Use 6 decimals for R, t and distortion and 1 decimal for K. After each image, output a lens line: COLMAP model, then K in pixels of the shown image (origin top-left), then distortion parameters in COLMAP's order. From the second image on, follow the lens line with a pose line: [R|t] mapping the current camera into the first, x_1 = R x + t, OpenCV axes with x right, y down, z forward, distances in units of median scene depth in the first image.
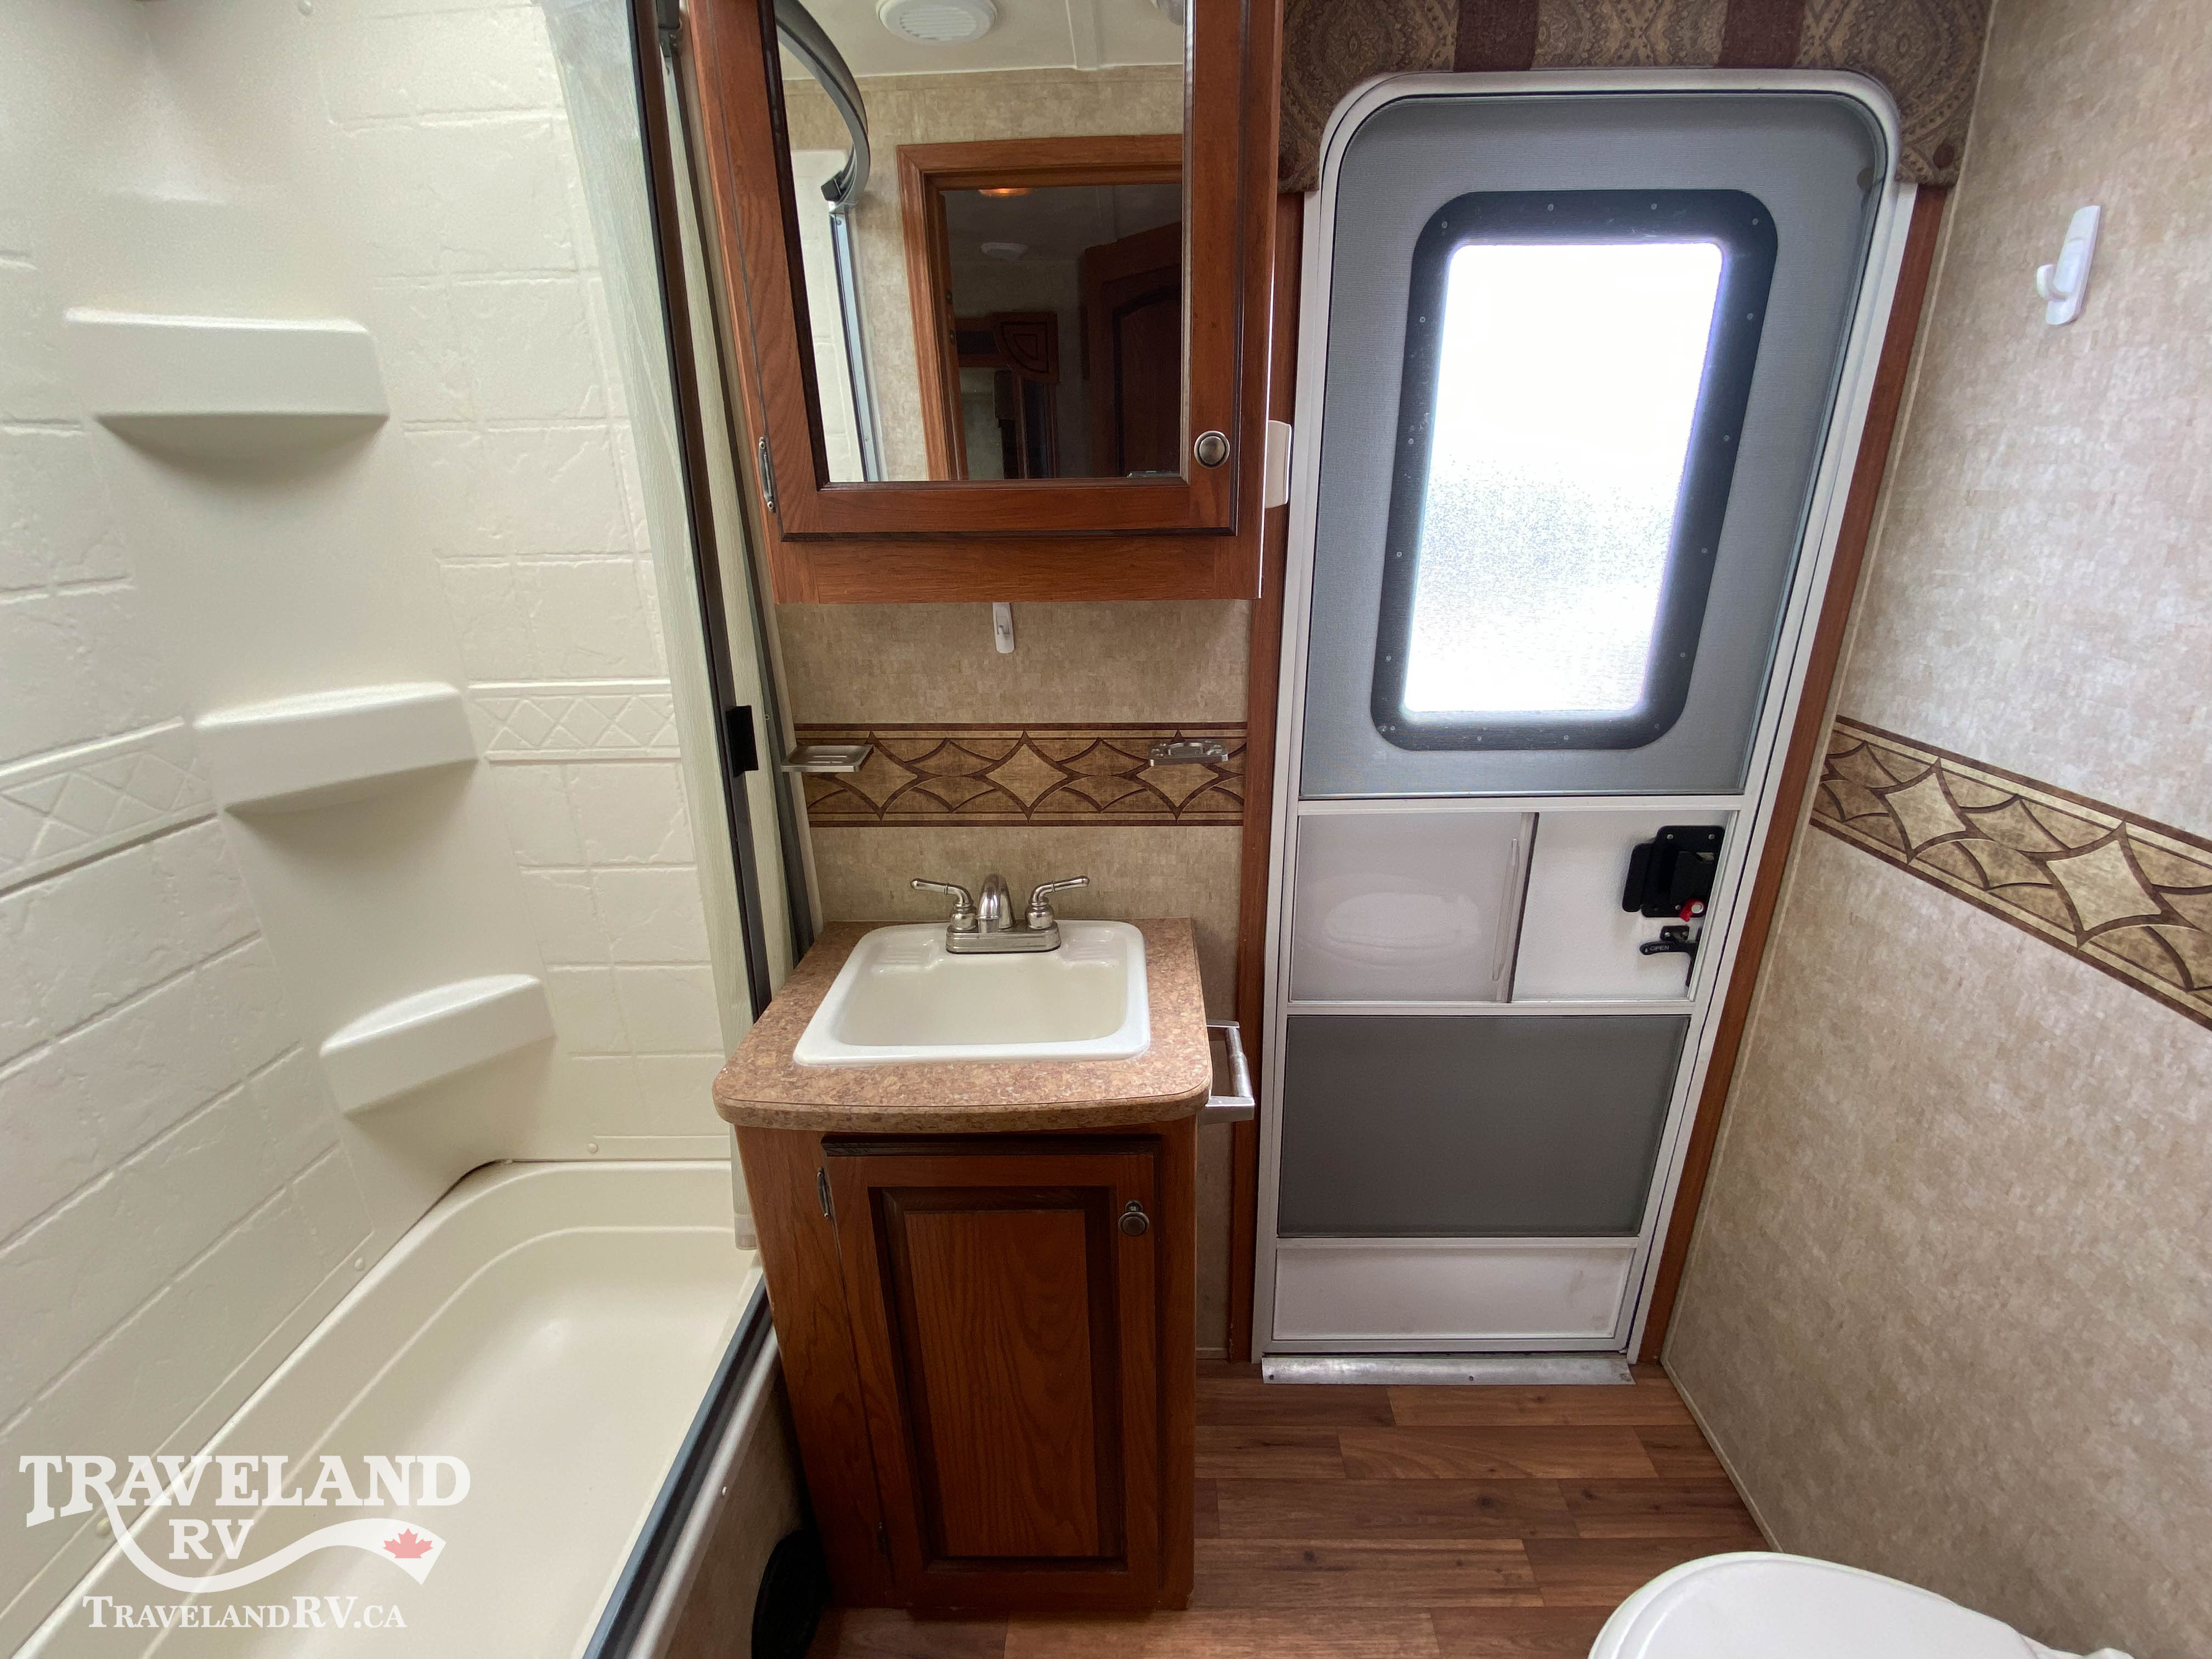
lens RADIAL K [[907.0, 0, 1129.0], [0, 907.0, 859.6], [0, 0, 1]] dist [0.015252, -0.016507]
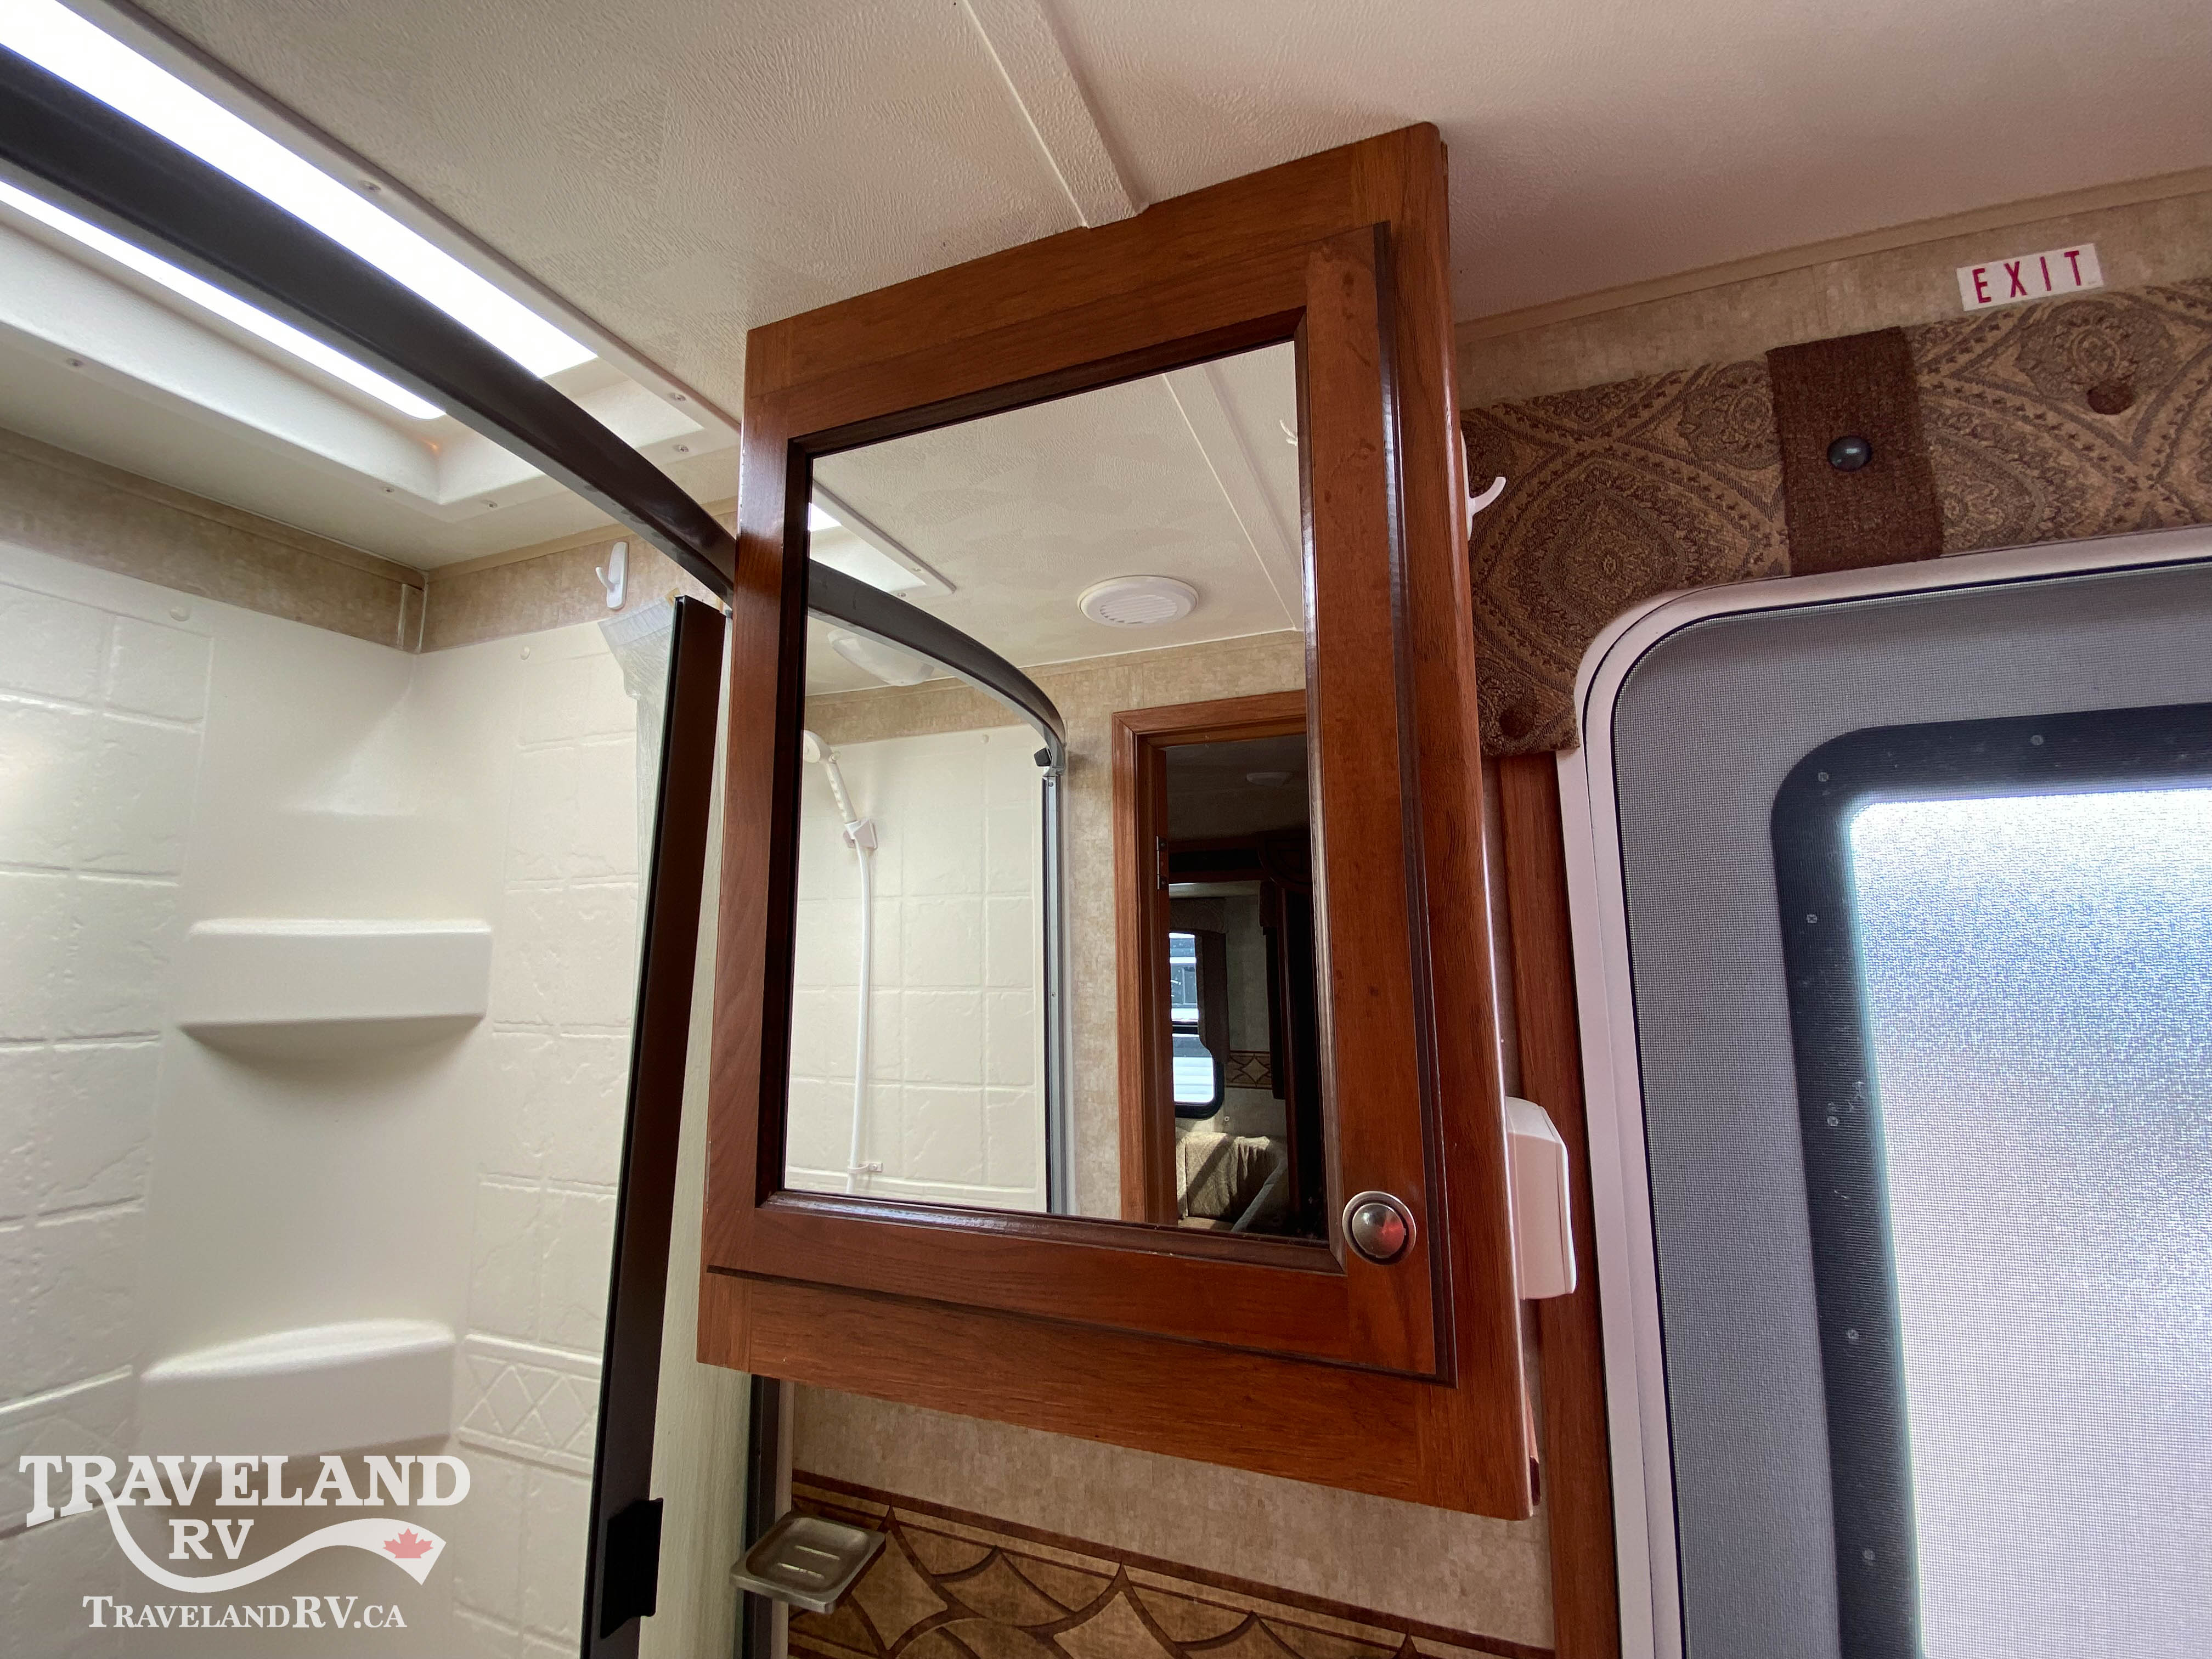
lens RADIAL K [[907.0, 0, 1151.7], [0, 907.0, 825.4], [0, 0, 1]] dist [0.015252, -0.016507]
pose [[0.947143, -0.042427, -0.317992, 0.097842], [-0.117111, 0.877085, -0.465839, -0.278193], [0.298671, 0.478457, 0.825757, 0.321758]]
